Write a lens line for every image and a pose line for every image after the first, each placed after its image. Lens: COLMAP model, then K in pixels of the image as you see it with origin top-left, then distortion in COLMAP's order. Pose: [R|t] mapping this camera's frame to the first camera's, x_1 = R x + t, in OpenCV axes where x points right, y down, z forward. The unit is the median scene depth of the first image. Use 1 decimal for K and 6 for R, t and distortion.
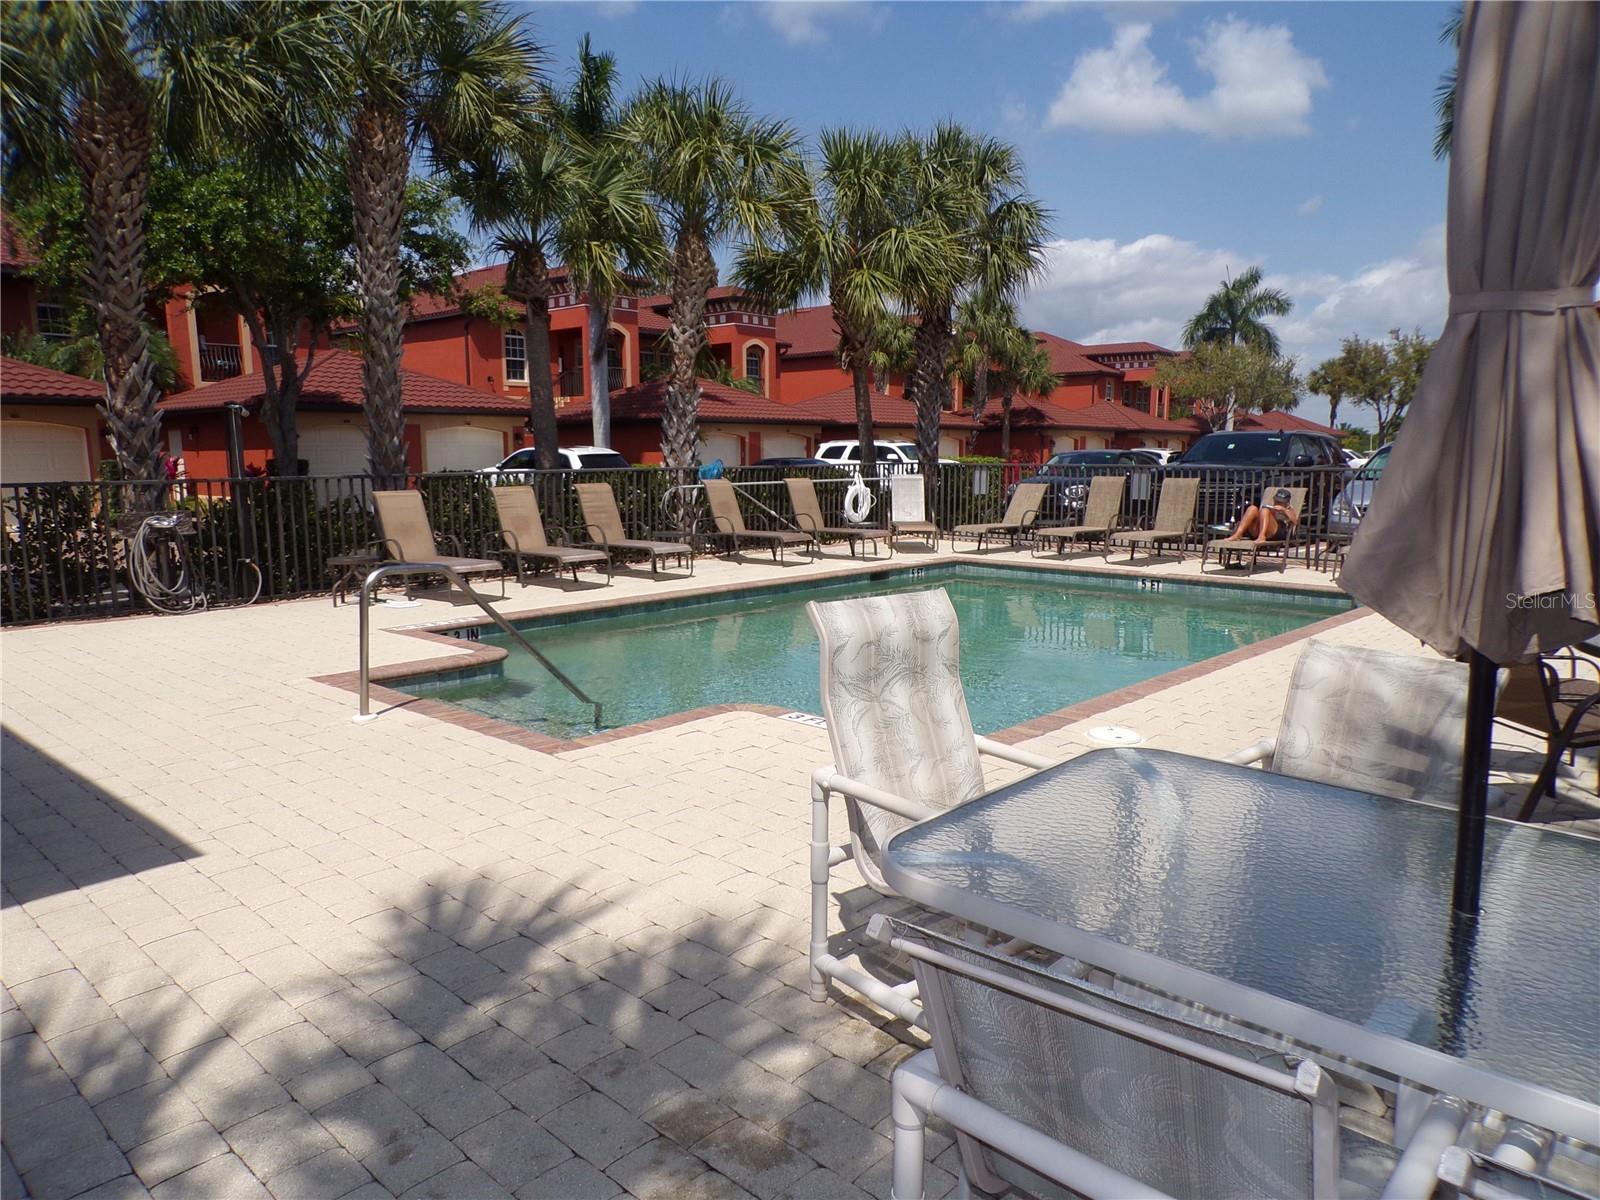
lens RADIAL K [[1084.2, 0, 803.9], [0, 1084.2, 626.1], [0, 0, 1]] dist [-0.036608, 0.052903]
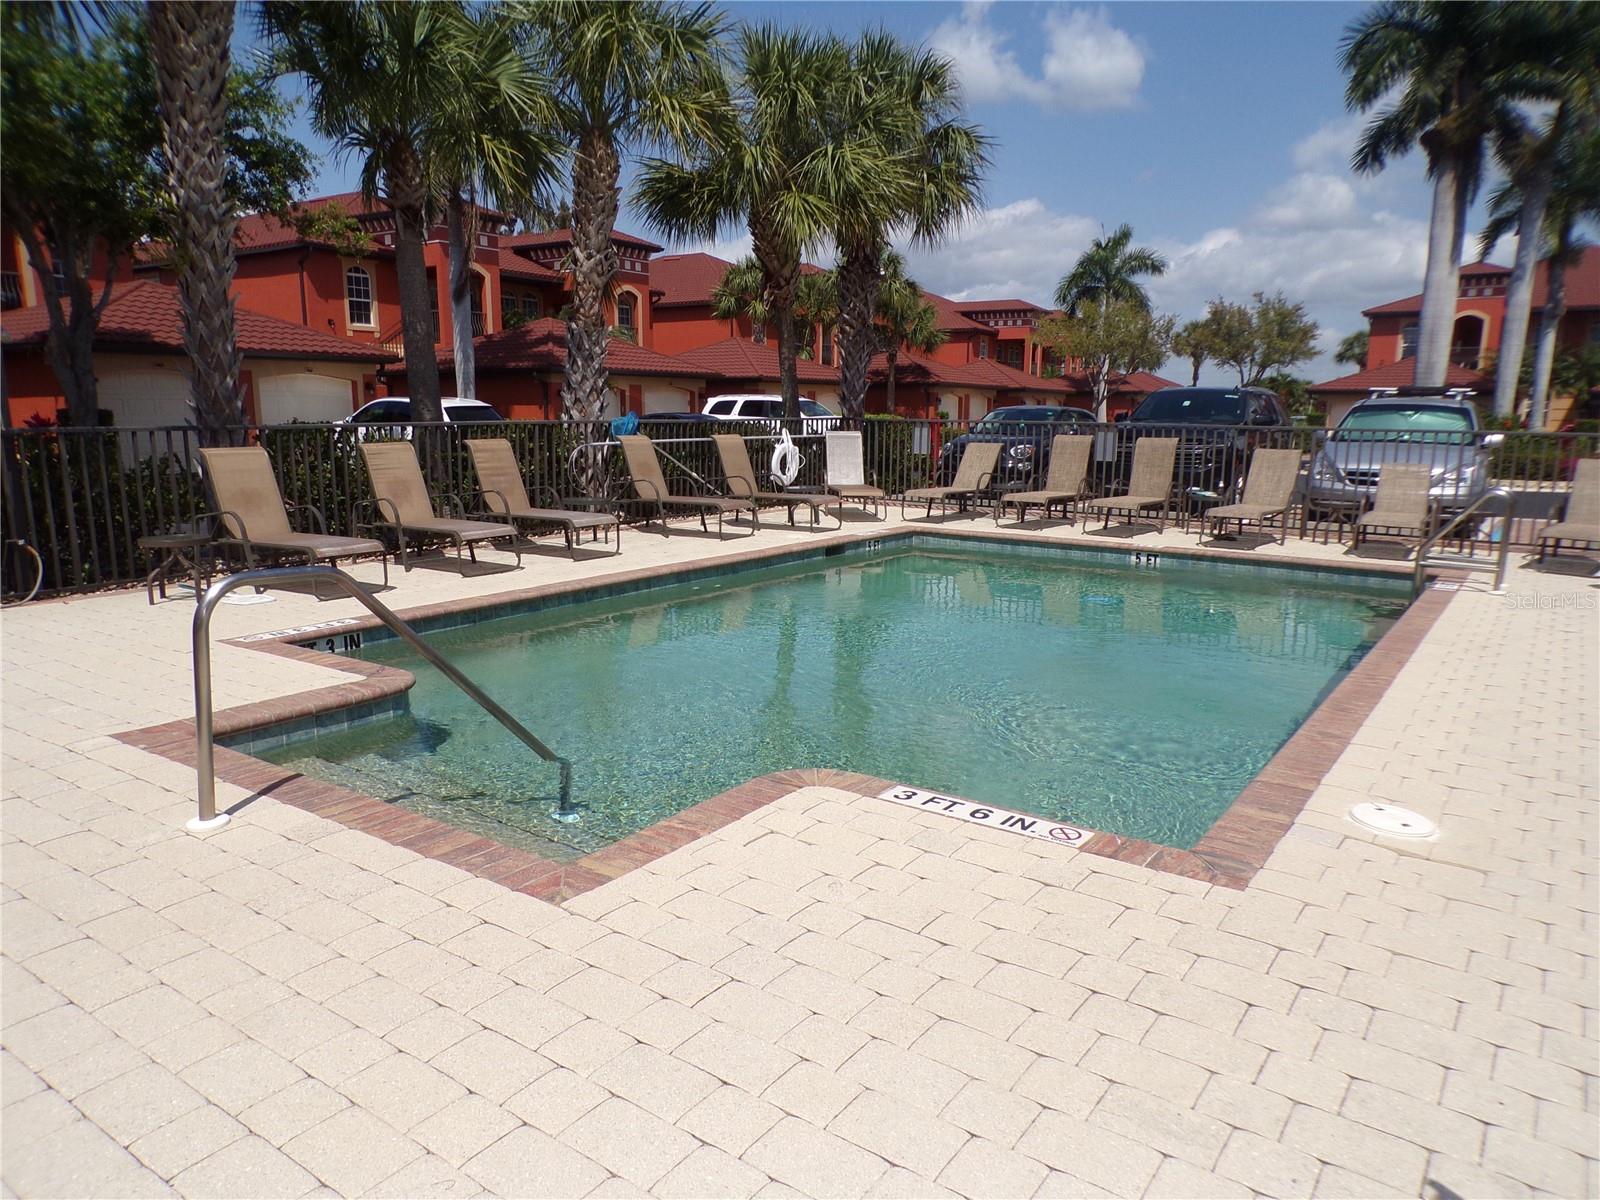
lens RADIAL K [[1084.2, 0, 803.9], [0, 1084.2, 626.1], [0, 0, 1]] dist [-0.036608, 0.052903]
pose [[0.991199, -0.016454, 0.131350, -0.056946], [0.011519, 0.999202, 0.038244, -0.016748], [-0.131875, -0.036395, 0.990598, 0.134044]]
